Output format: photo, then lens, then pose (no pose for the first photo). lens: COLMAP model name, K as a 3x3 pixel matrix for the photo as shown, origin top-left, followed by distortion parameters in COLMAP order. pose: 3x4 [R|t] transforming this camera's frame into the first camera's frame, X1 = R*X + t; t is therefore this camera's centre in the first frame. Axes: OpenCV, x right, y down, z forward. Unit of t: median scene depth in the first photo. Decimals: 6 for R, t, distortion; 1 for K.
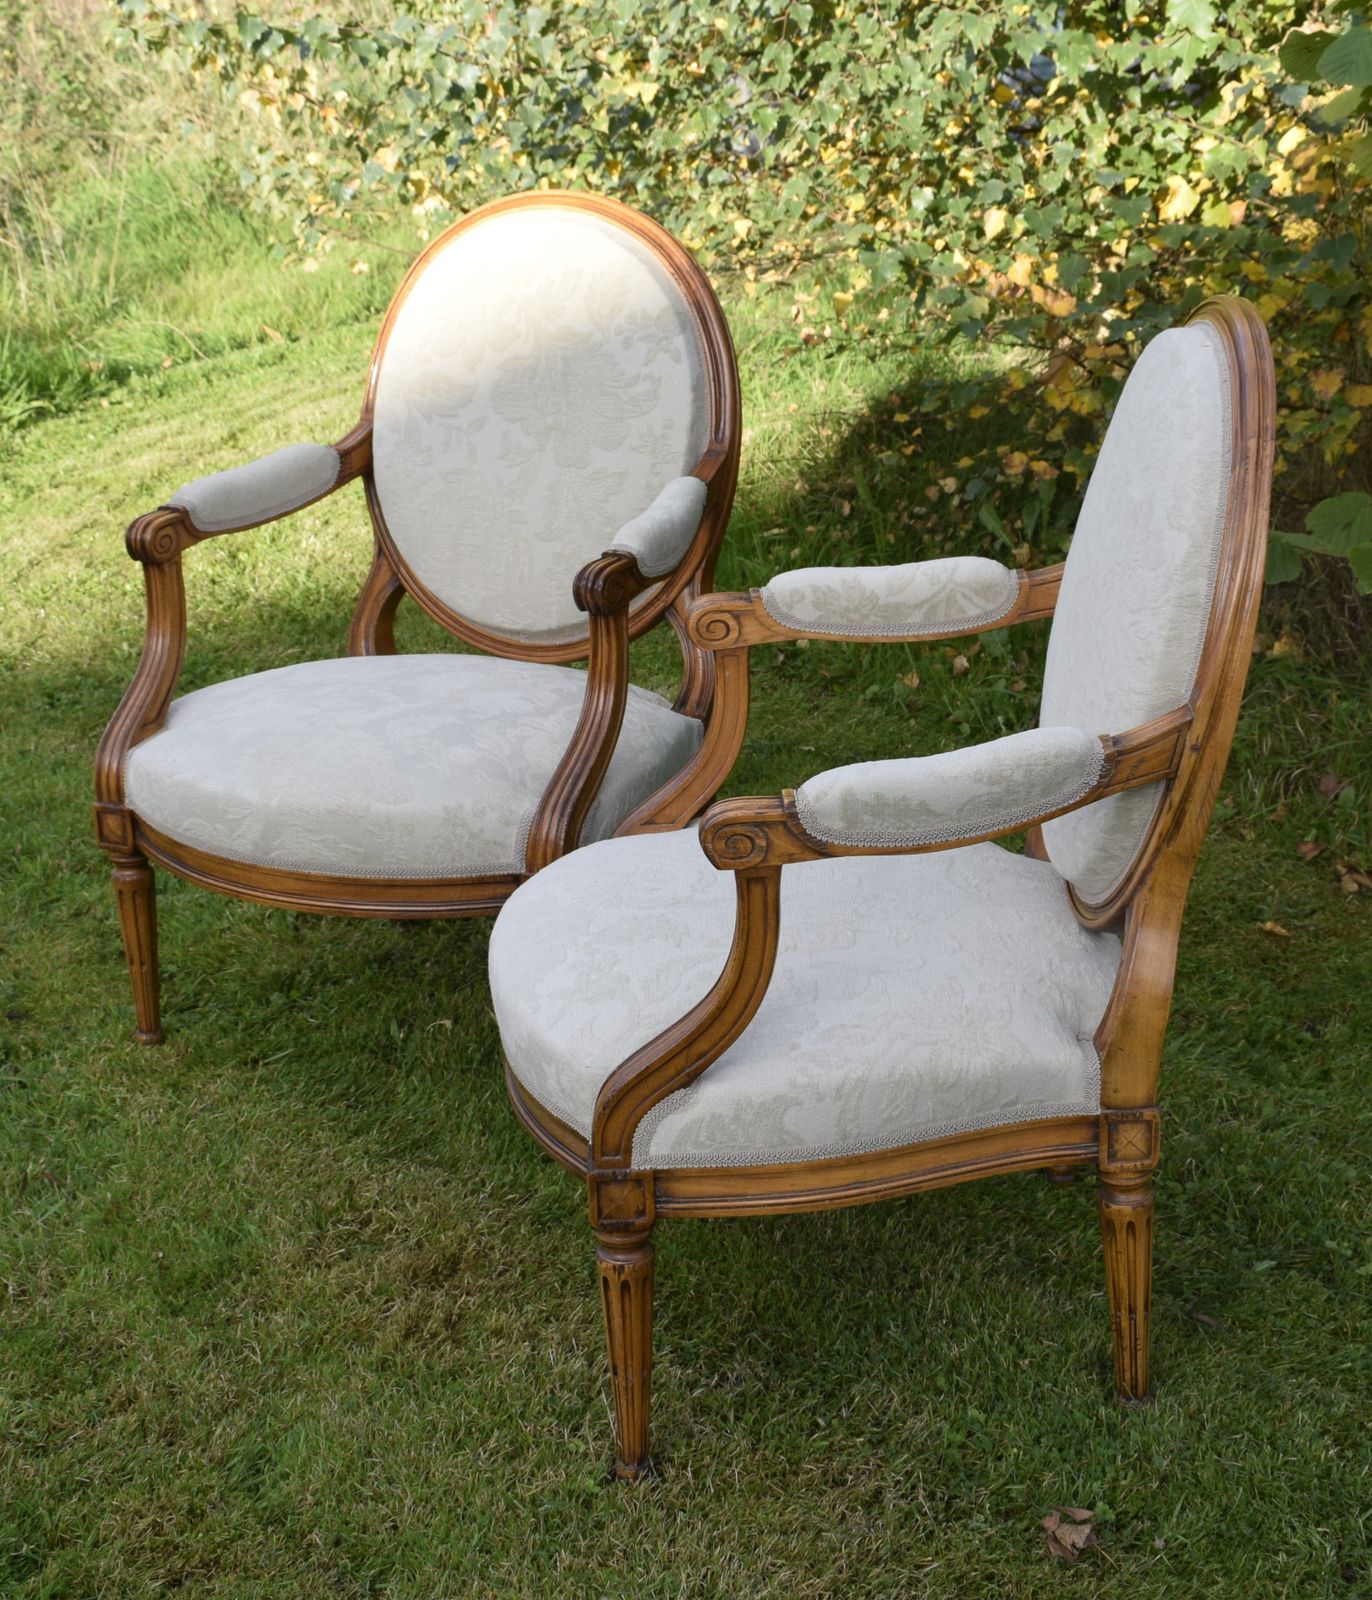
lens RADIAL K [[2863.8, 0, 686.0], [0, 2863.8, 800.0], [0, 0, 1]] dist [0.007581, -0.244871]
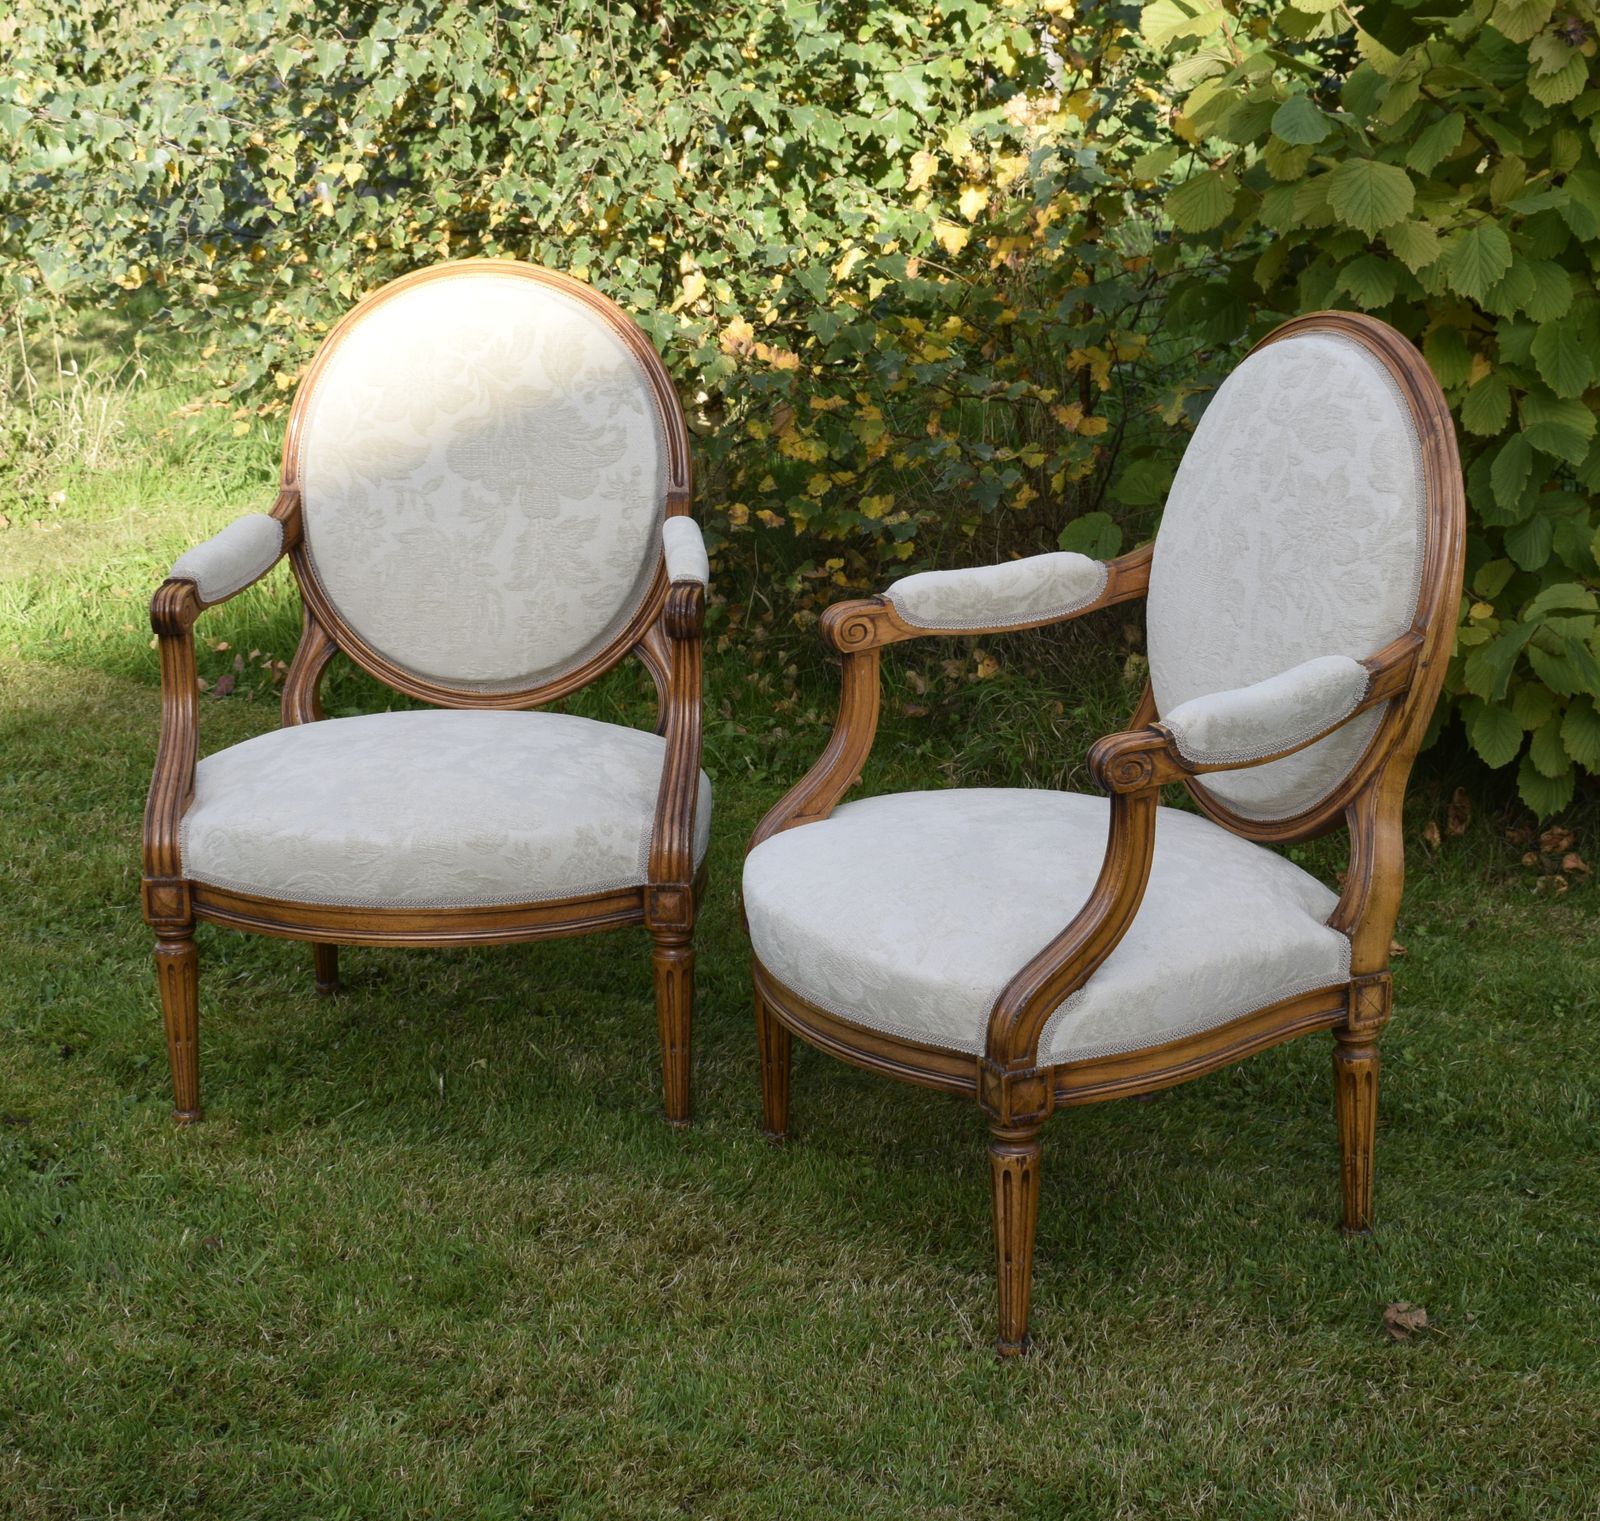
lens RADIAL K [[3307.4, 0, 843.0], [0, 3307.4, 733.4], [0, 0, 1]] dist [-0.003185, -0.283000]
pose [[0.914002, -0.085476, 0.396602, -0.507770], [0.116570, 0.991663, -0.054922, 0.049387], [-0.388601, 0.096431, 0.916346, -0.172714]]
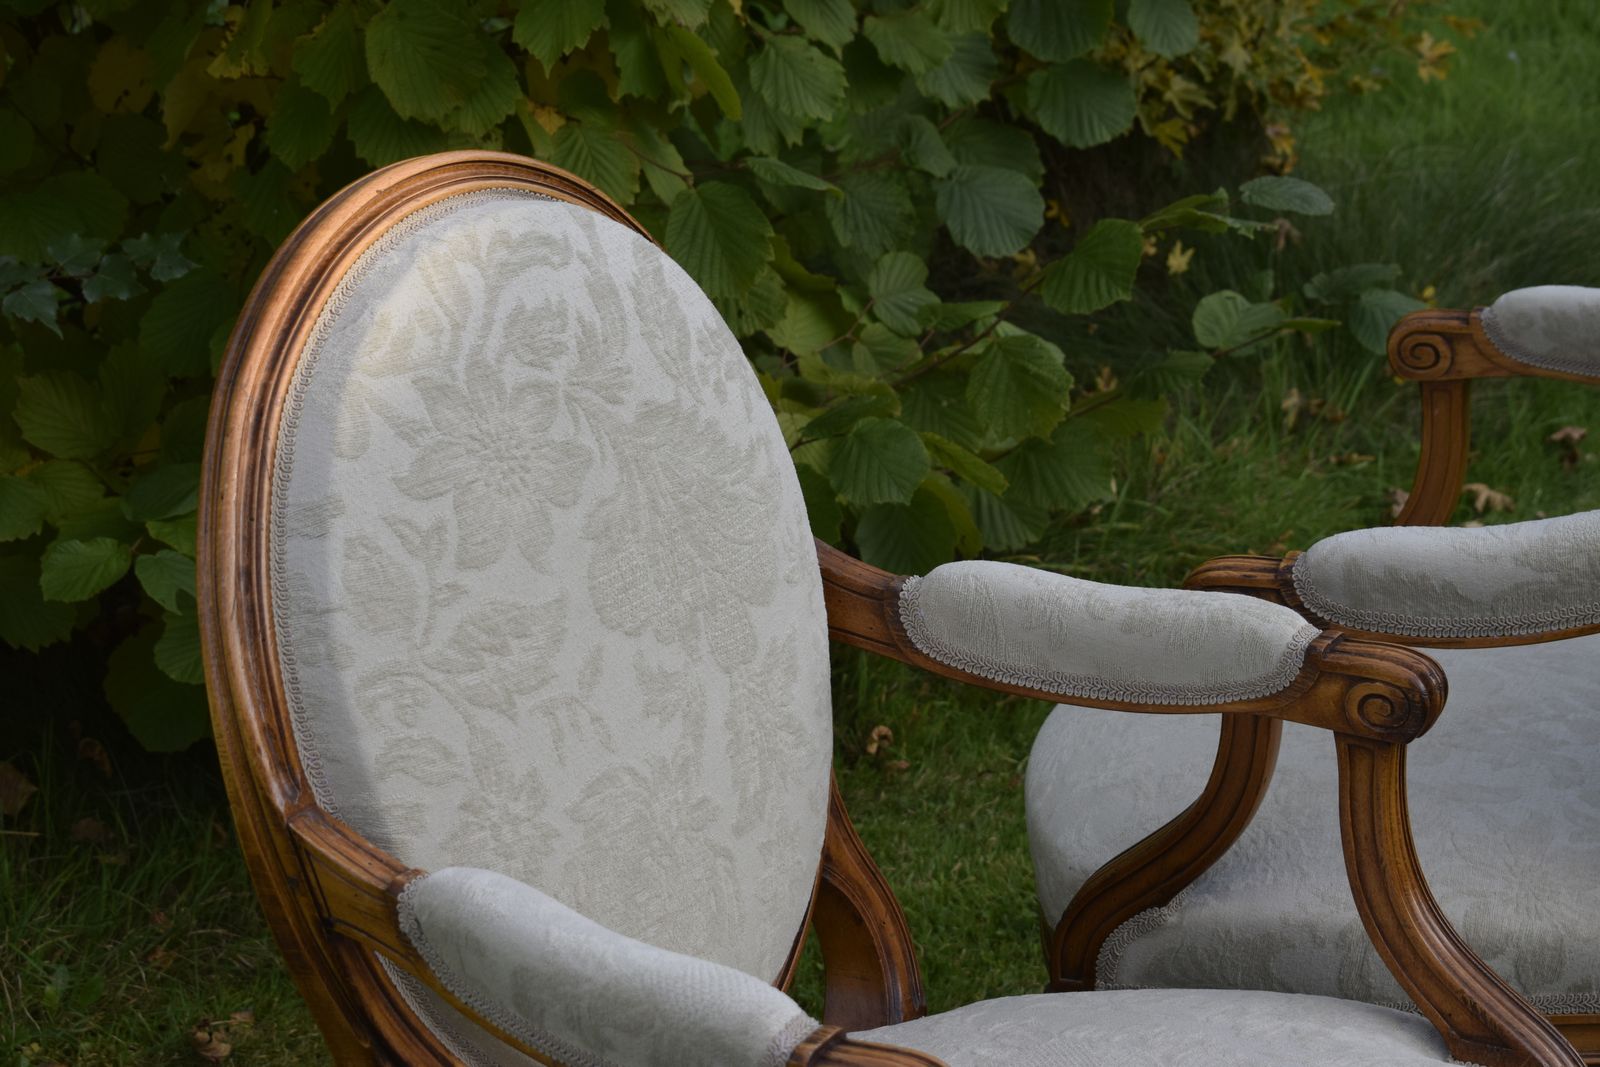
lens RADIAL K [[3704.7, 0, 800.0], [0, 3704.7, 533.5], [0, 0, 1]] dist [-0.047031, -0.199609]
pose [[0.040979, -0.267769, 0.962611, -0.759344], [0.379480, 0.895401, 0.232919, -0.332023], [-0.924292, 0.355747, 0.138306, 1.069065]]
